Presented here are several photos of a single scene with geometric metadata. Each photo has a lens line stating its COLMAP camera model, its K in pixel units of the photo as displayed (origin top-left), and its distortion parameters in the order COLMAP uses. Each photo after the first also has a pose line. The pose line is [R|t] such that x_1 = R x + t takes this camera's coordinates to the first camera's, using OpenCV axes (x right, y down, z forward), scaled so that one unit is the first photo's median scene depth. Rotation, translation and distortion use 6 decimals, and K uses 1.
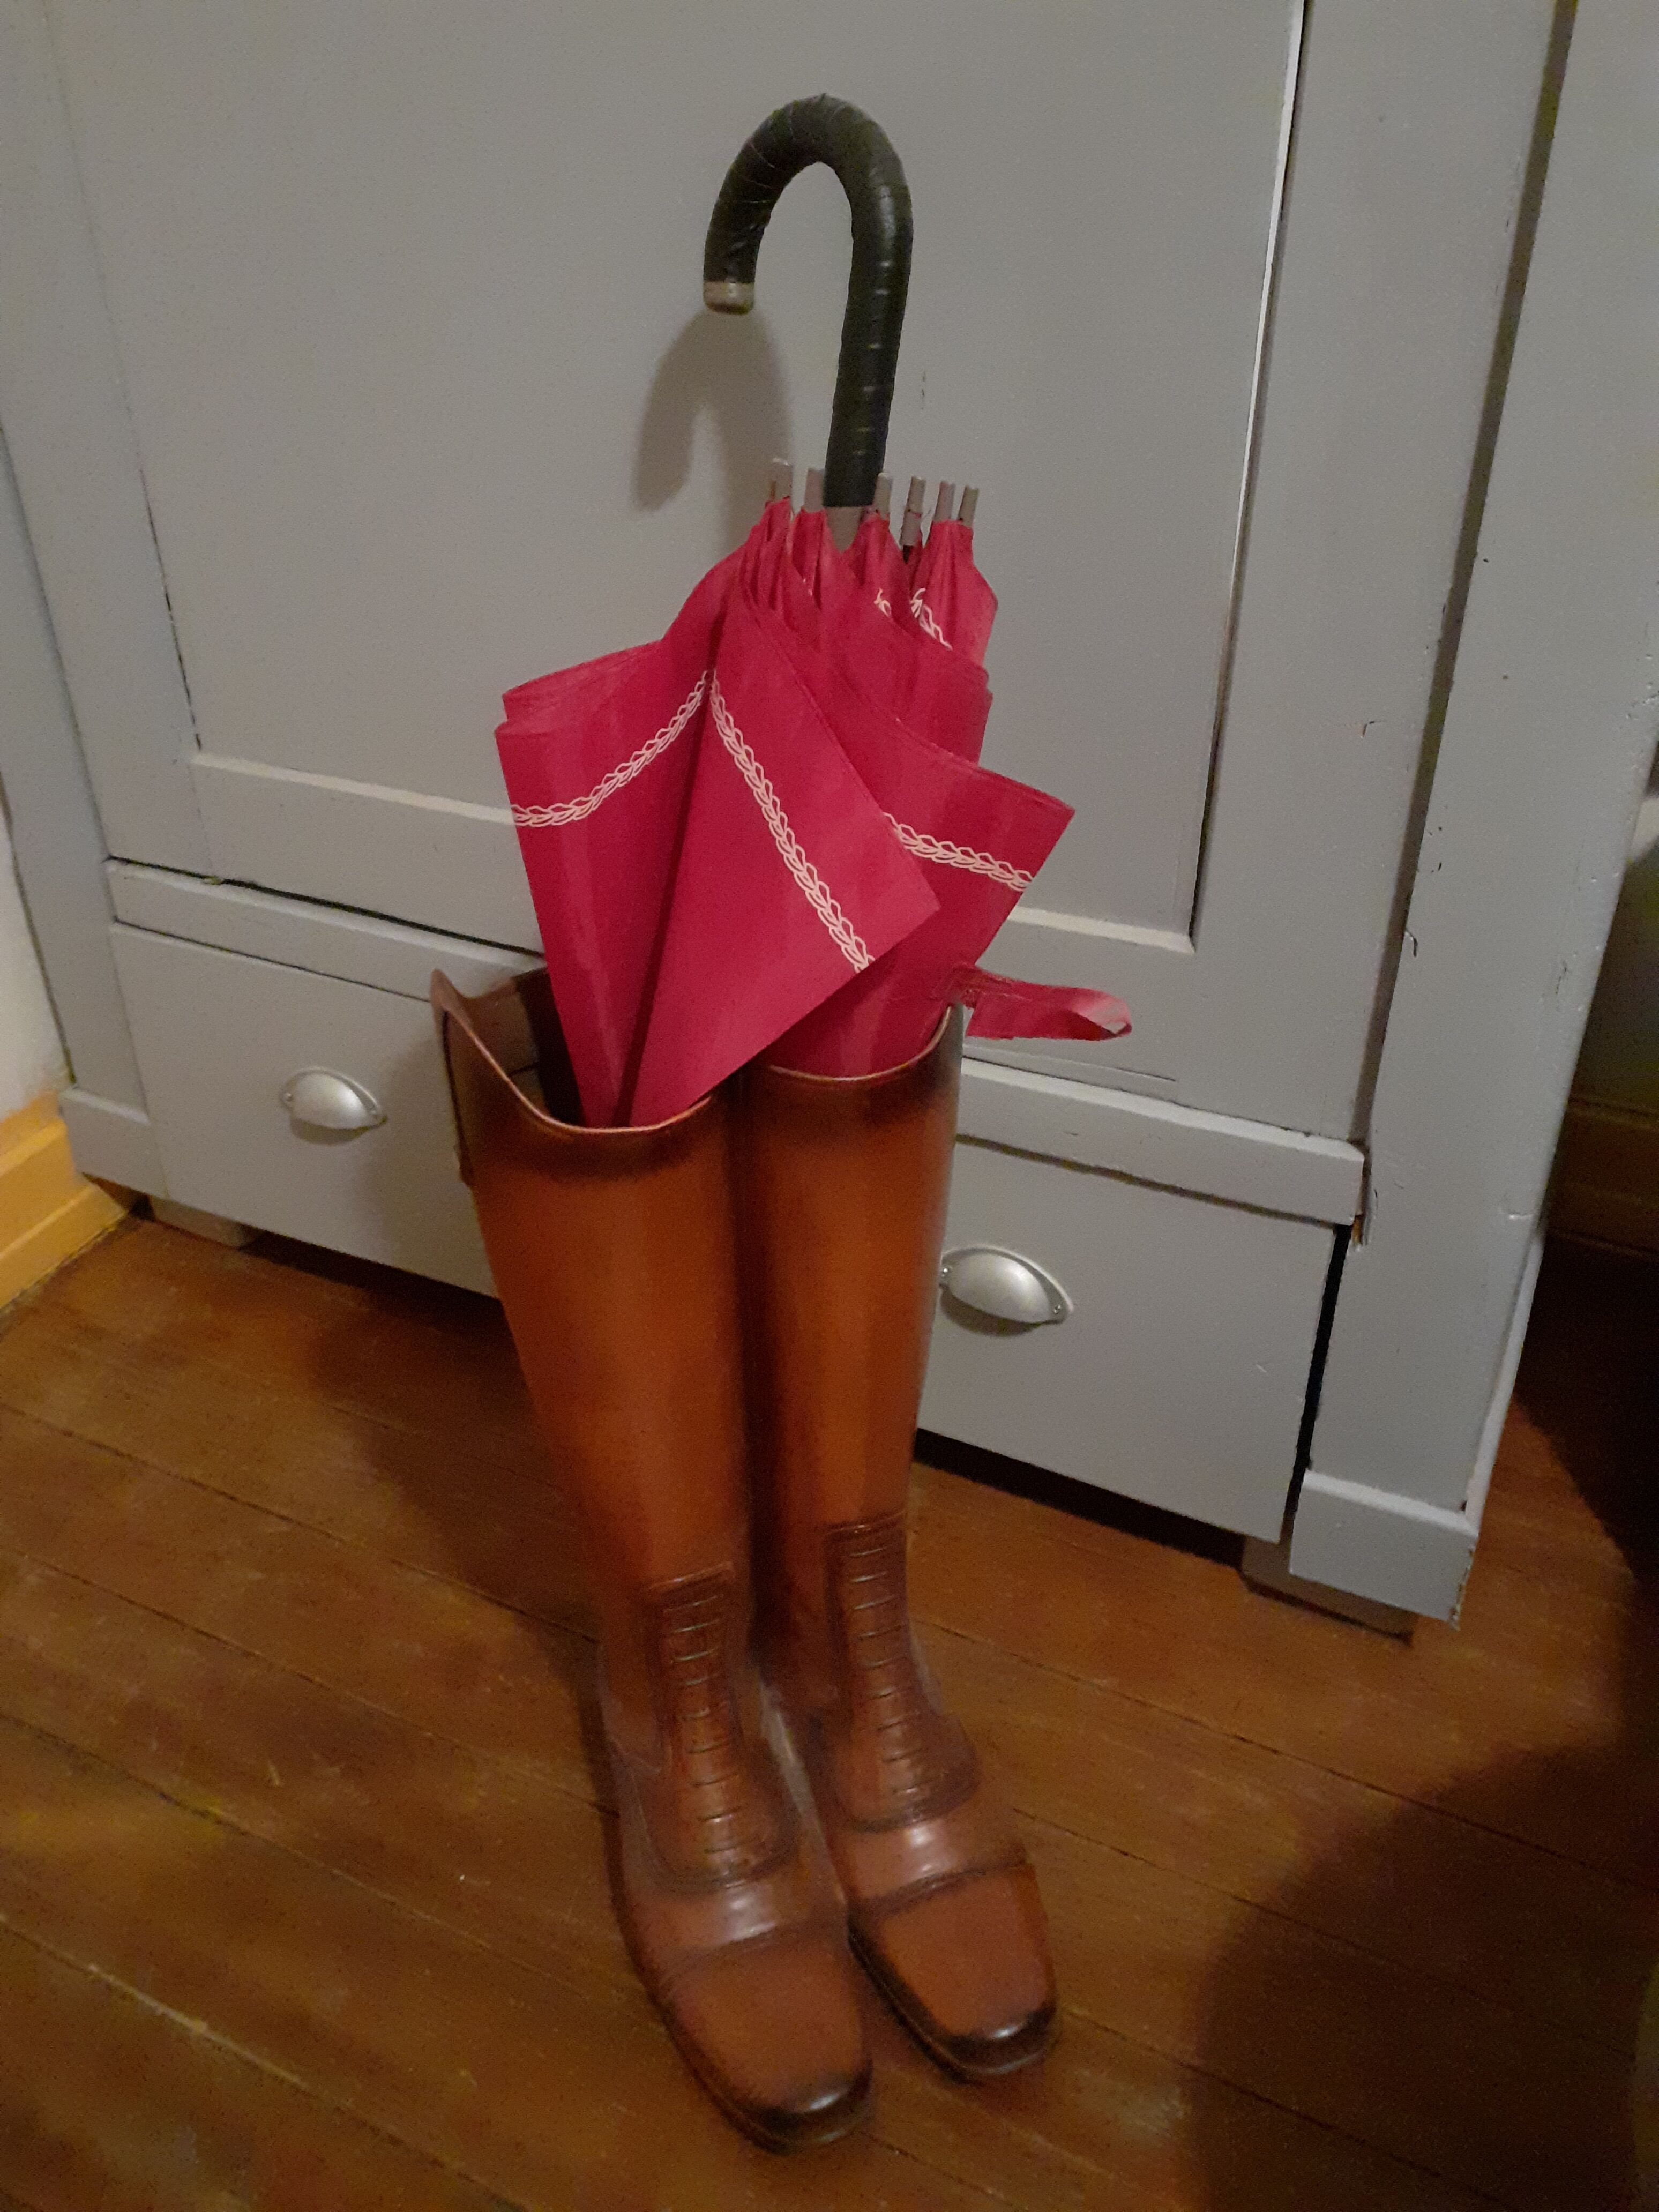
lens RADIAL K [[1764.9, 0, 808.5], [0, 1764.9, 1095.6], [0, 0, 1]] dist [-0.014680, 0.016602]
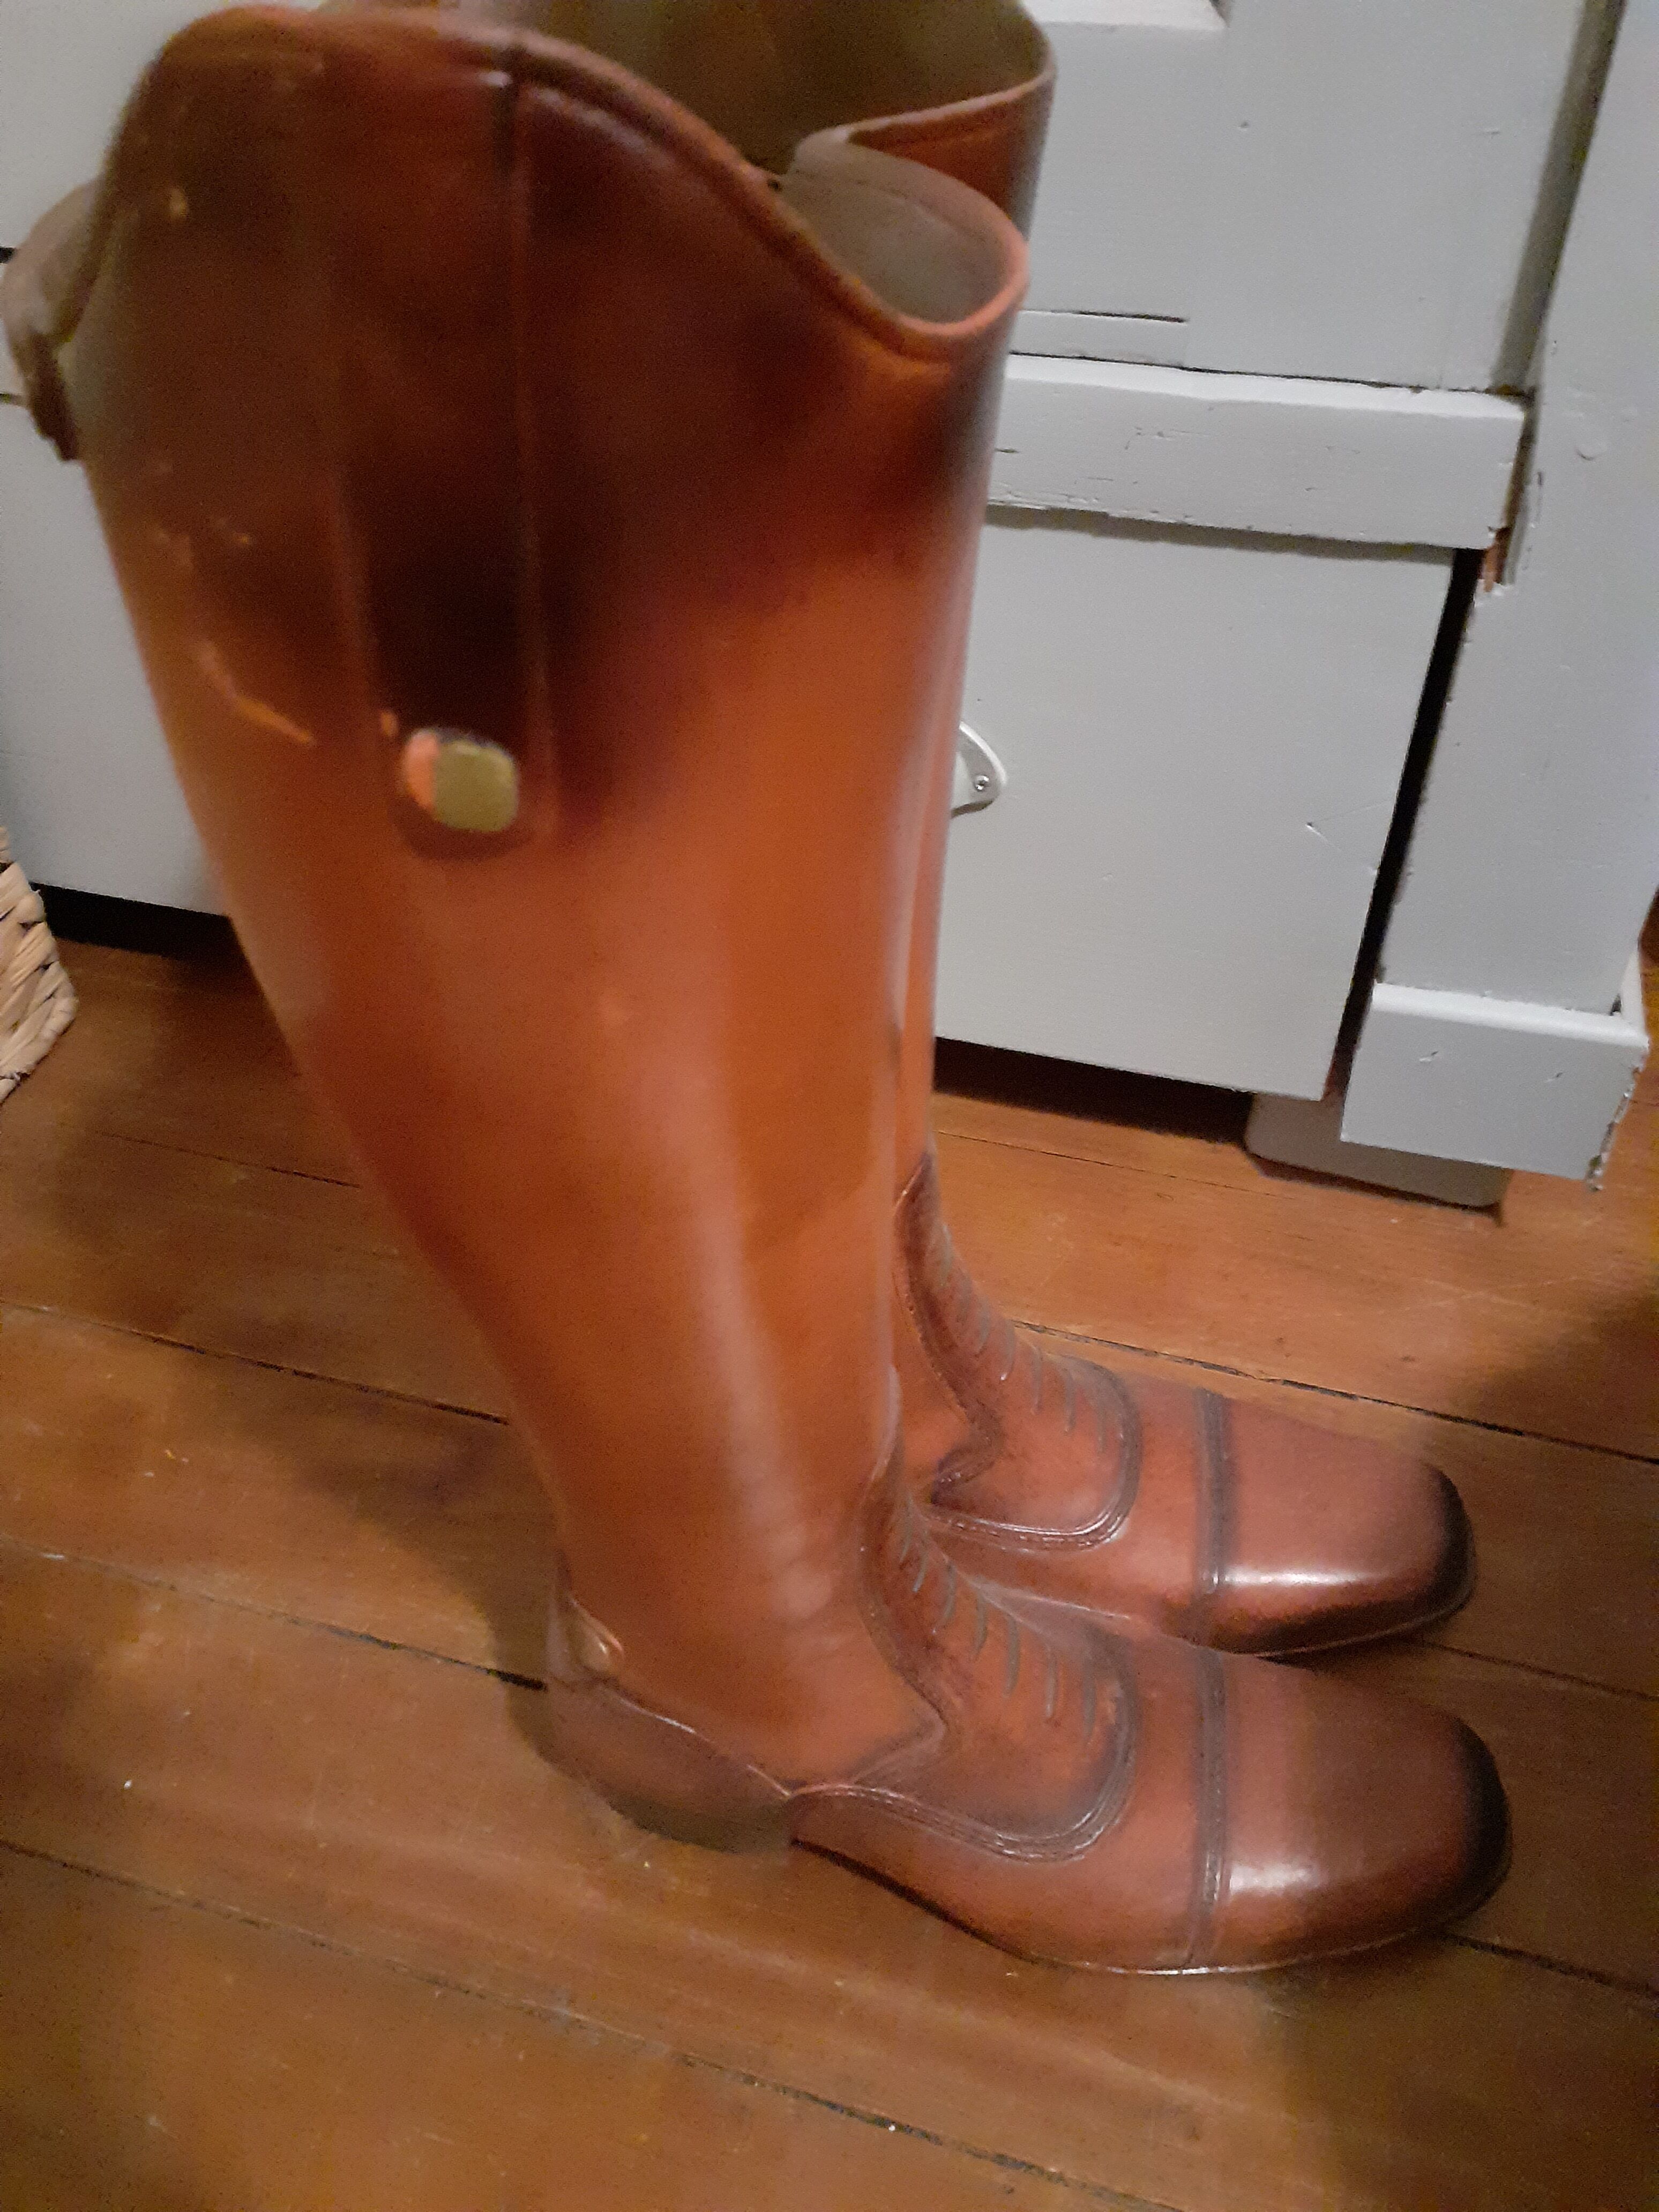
lens RADIAL K [[1764.9, 0, 813.3], [0, 1764.9, 1090.5], [0, 0, 1]] dist [-0.014680, 0.016602]
pose [[0.983910, -0.123420, 0.129185, -0.010322], [0.094490, 0.973118, 0.210030, 0.098101], [-0.151635, -0.194444, 0.969123, 0.404689]]
